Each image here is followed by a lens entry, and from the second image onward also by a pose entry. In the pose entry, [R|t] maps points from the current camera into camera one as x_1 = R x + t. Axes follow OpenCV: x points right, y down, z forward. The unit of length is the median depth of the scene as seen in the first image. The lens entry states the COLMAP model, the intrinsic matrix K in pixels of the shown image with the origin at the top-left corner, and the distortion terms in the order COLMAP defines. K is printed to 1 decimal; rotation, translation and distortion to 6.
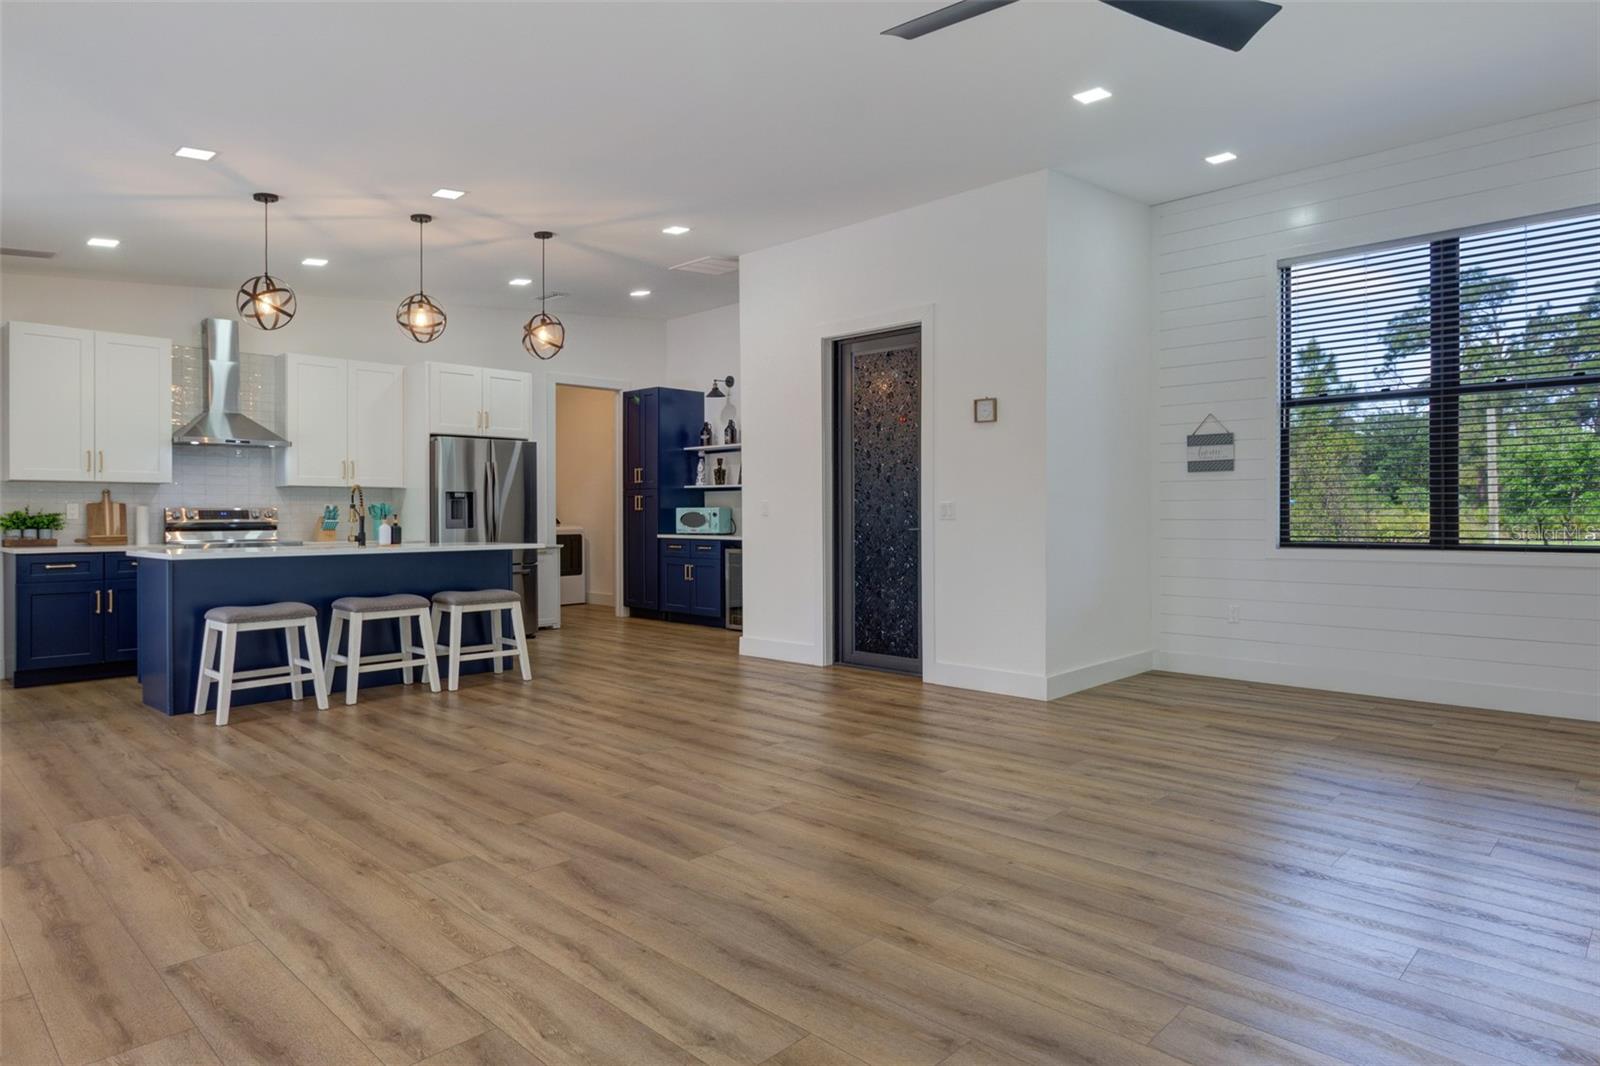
lens RADIAL K [[933.9, 0, 805.2], [0, 933.9, 500.1], [0, 0, 1]] dist [0.001857, -0.001591]
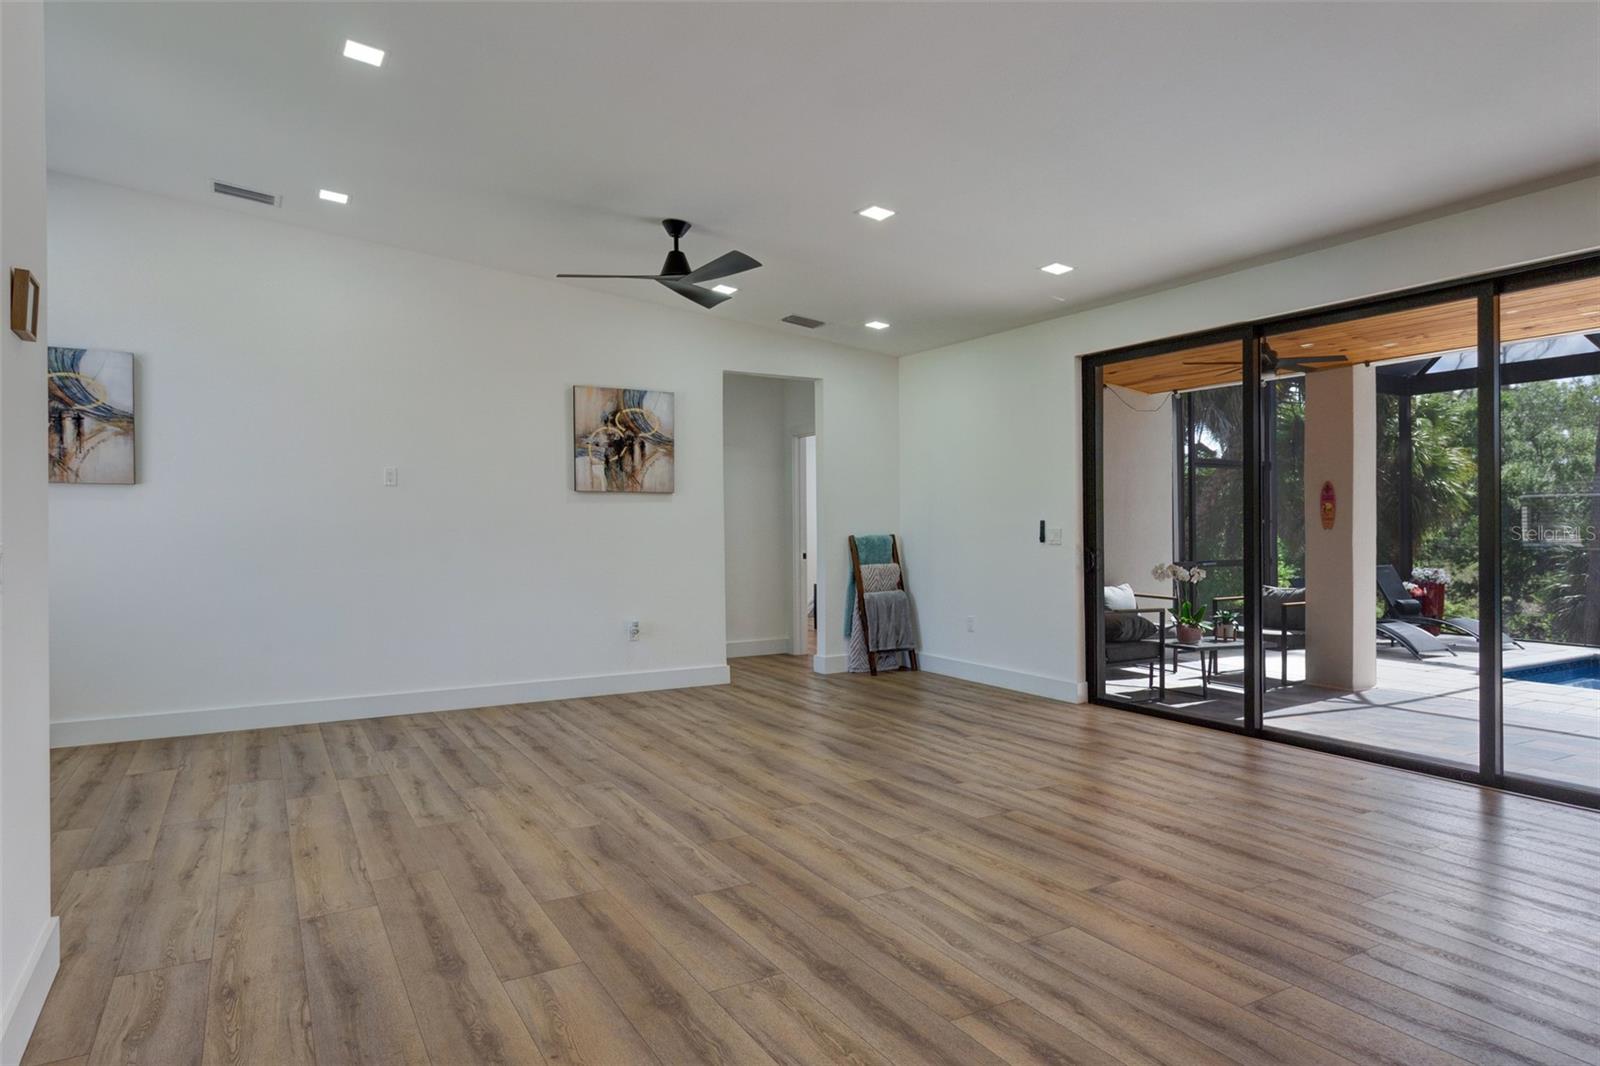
lens RADIAL K [[933.9, 0, 819.0], [0, 933.9, 536.0], [0, 0, 1]] dist [0.001857, -0.001591]
pose [[-0.965164, 0.004038, 0.261614, -0.209534], [0.003673, 0.999991, -0.001884, -0.002561], [-0.261619, -0.000857, -0.965171, 1.205704]]
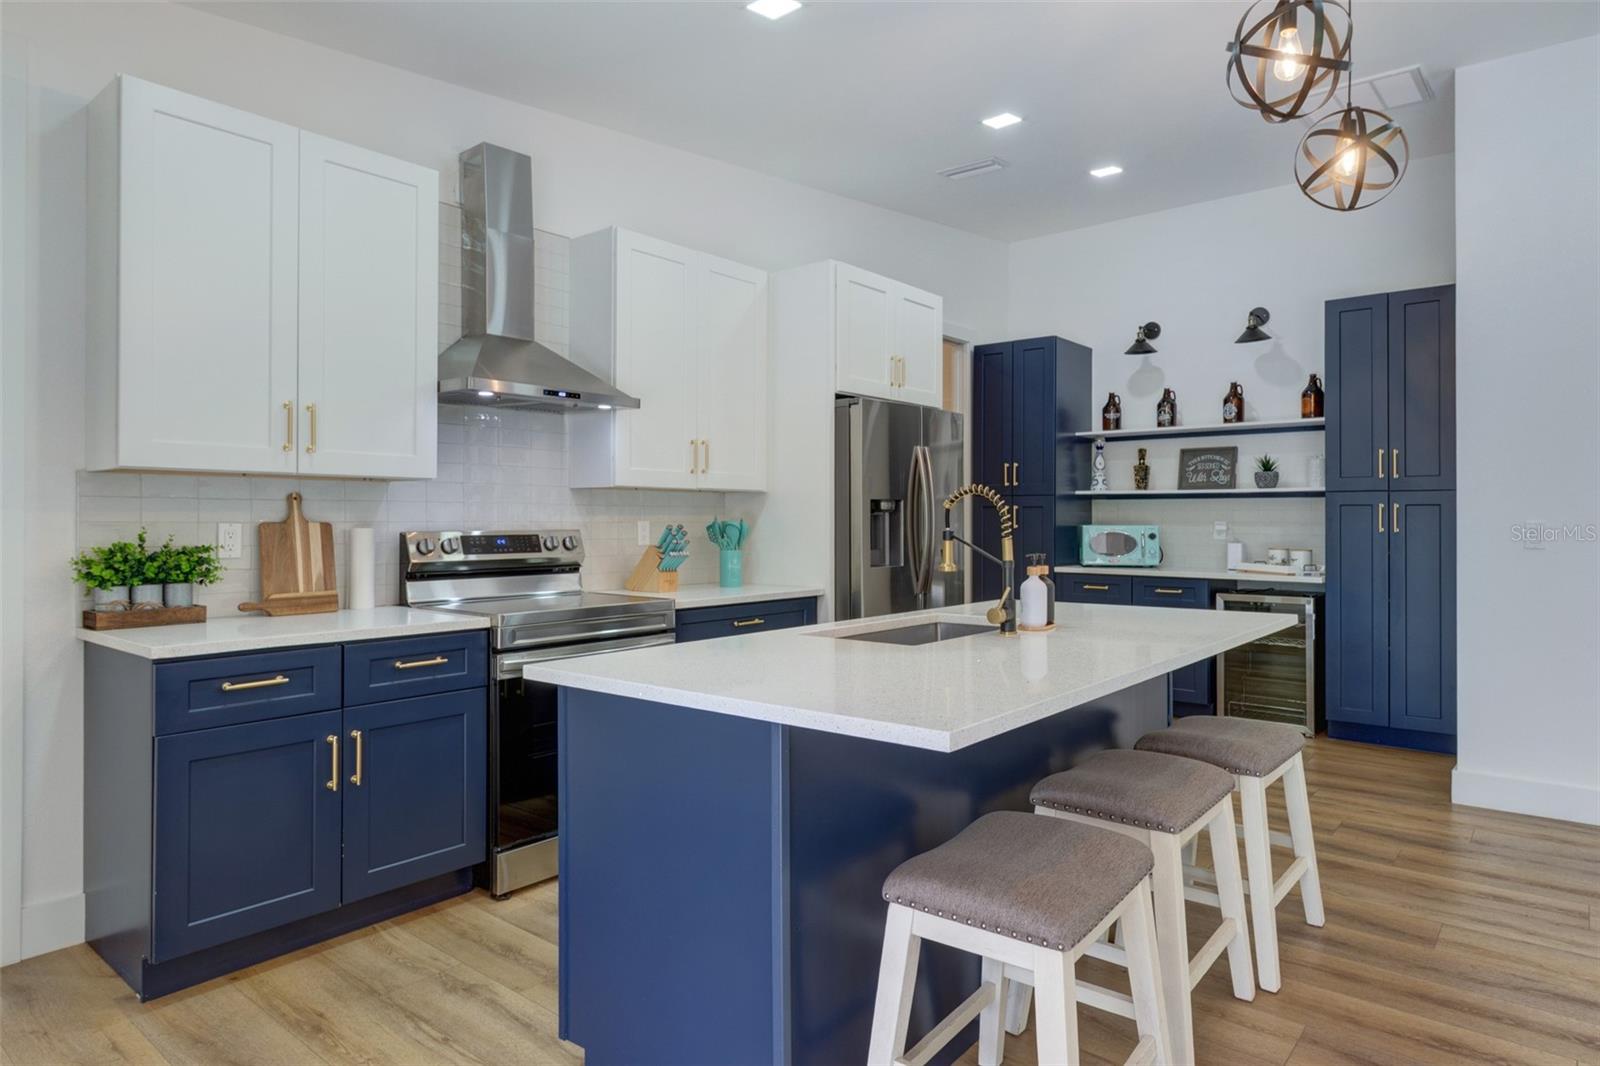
lens RADIAL K [[933.9, 0, 794.6], [0, 933.9, 511.4], [0, 0, 1]] dist [0.001857, -0.001591]
pose [[0.997449, 0.006063, 0.071128, -0.592681], [-0.006672, 0.999943, 0.008330, -0.008085], [-0.071073, -0.008783, 0.997432, 0.580405]]
